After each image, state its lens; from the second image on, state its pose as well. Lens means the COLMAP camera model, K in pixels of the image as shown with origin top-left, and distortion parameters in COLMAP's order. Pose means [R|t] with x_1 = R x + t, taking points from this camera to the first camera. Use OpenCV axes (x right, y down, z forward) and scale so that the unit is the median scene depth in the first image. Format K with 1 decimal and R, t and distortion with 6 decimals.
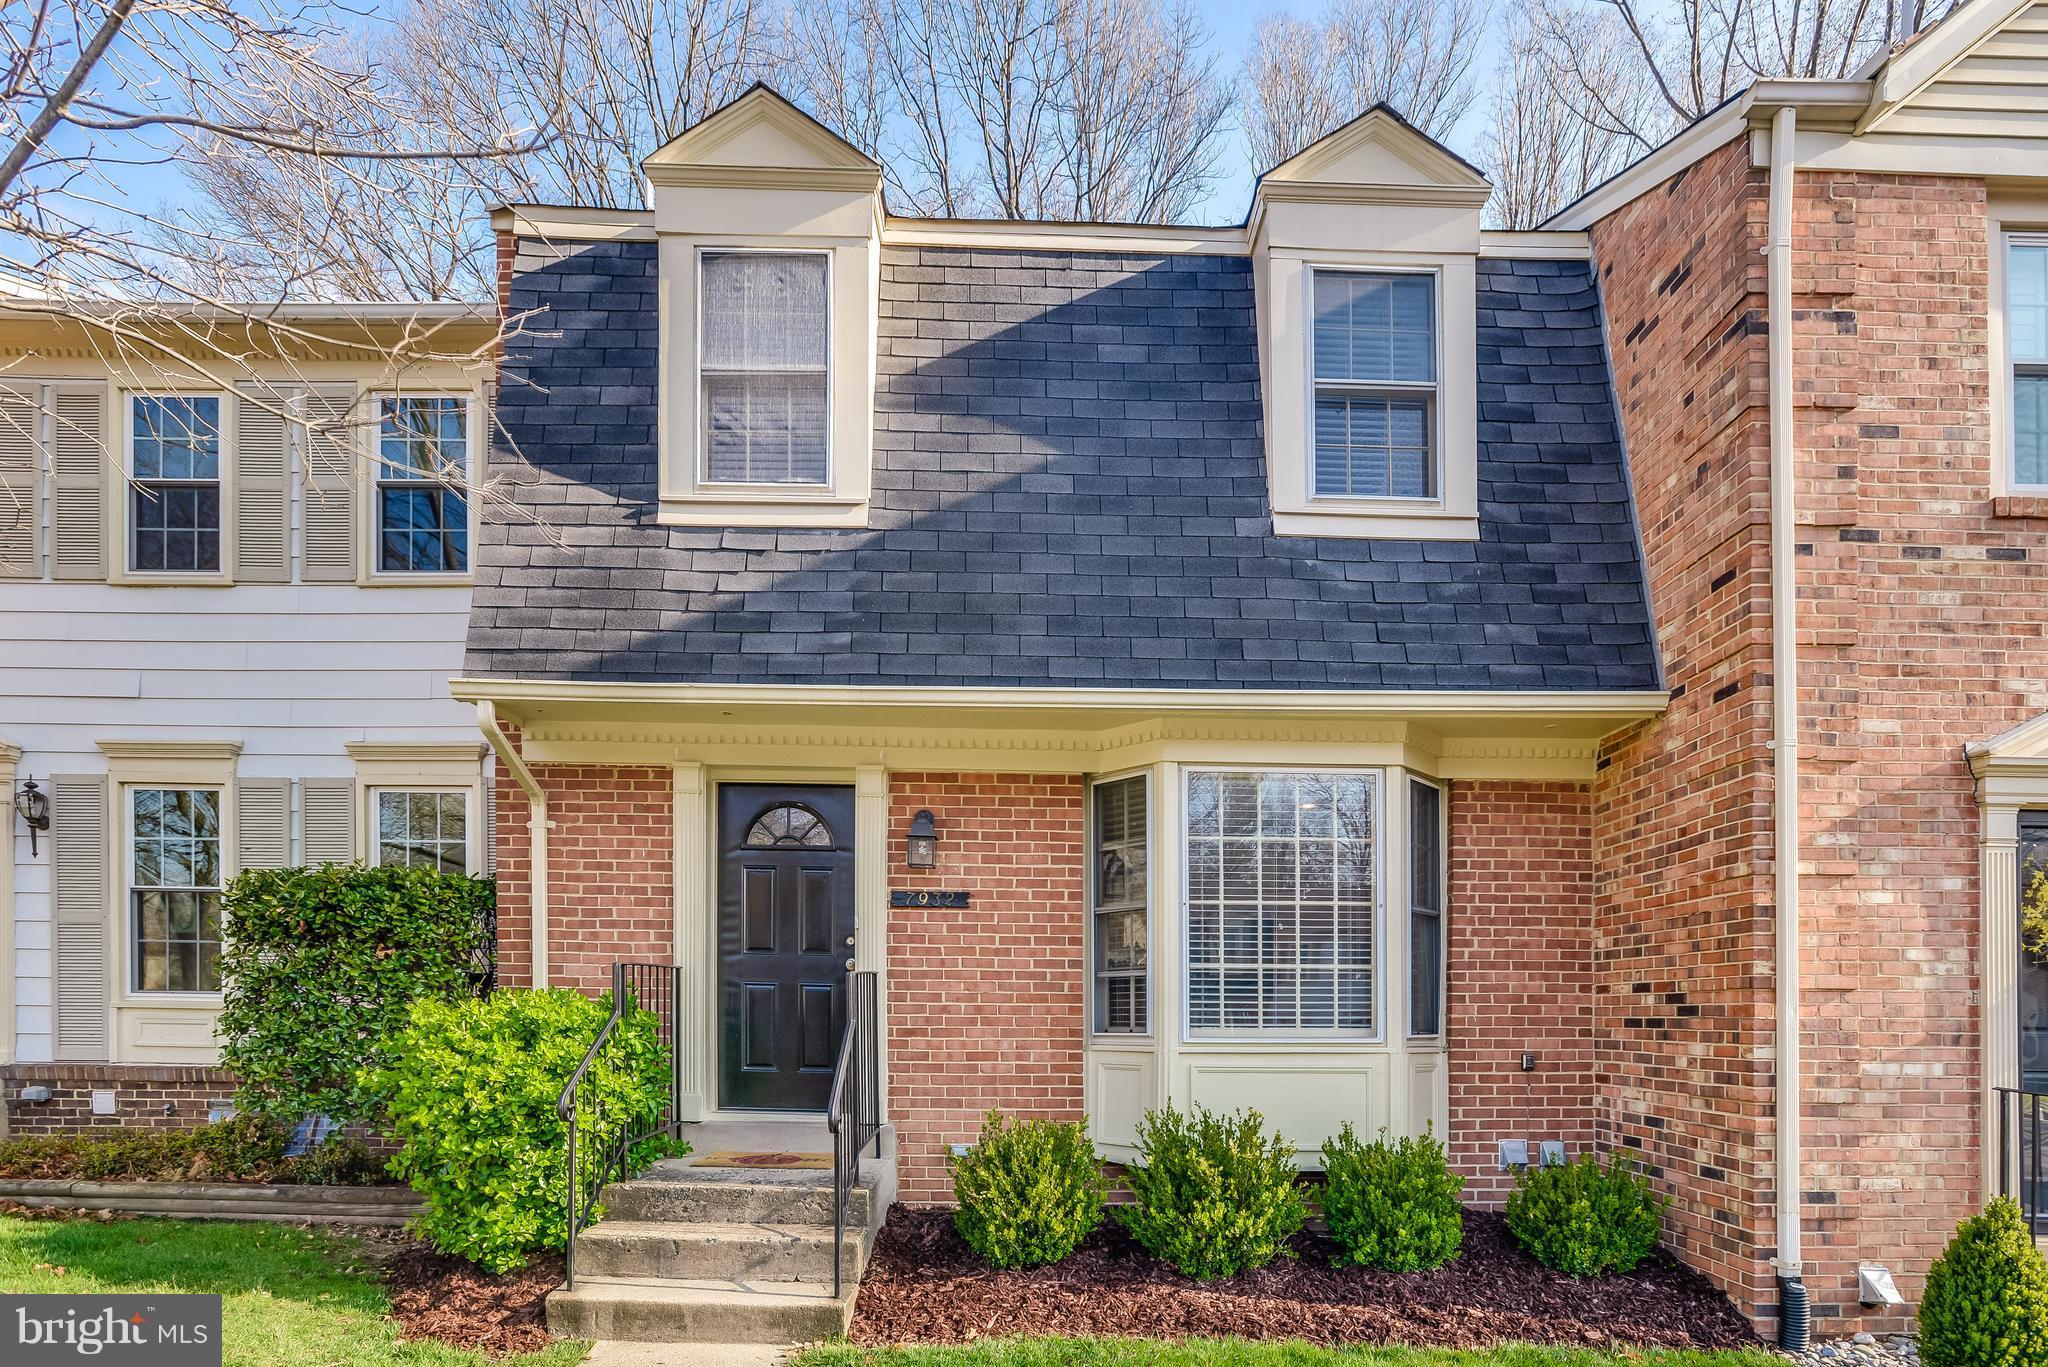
lens RADIAL K [[1985.1, 0, 1024.0], [0, 1985.1, 683.5], [0, 0, 1]] dist [-0.081615, 0.196793]
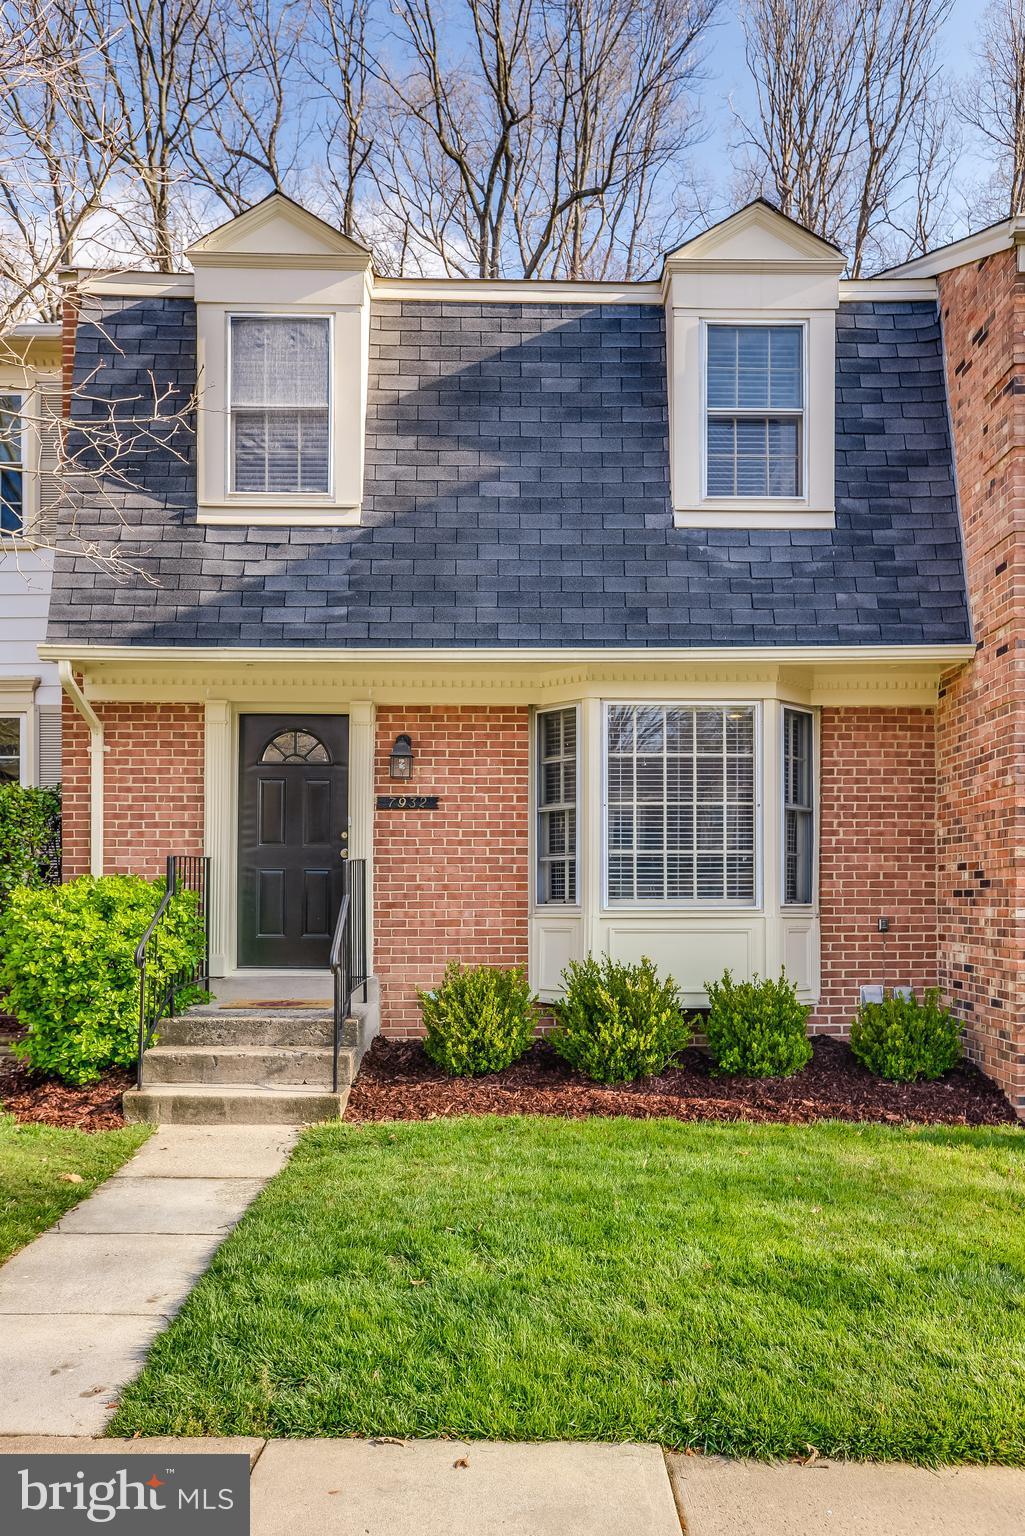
lens RADIAL K [[822.7, 0, 560.4], [0, 822.7, 771.5], [0, 0, 1]] dist [0.013407, -0.000146]
pose [[0.988335, 0.007784, 0.152095, -0.030796], [-0.013008, 0.999358, 0.033386, 0.069349], [-0.151738, -0.034975, 0.987802, 0.454999]]
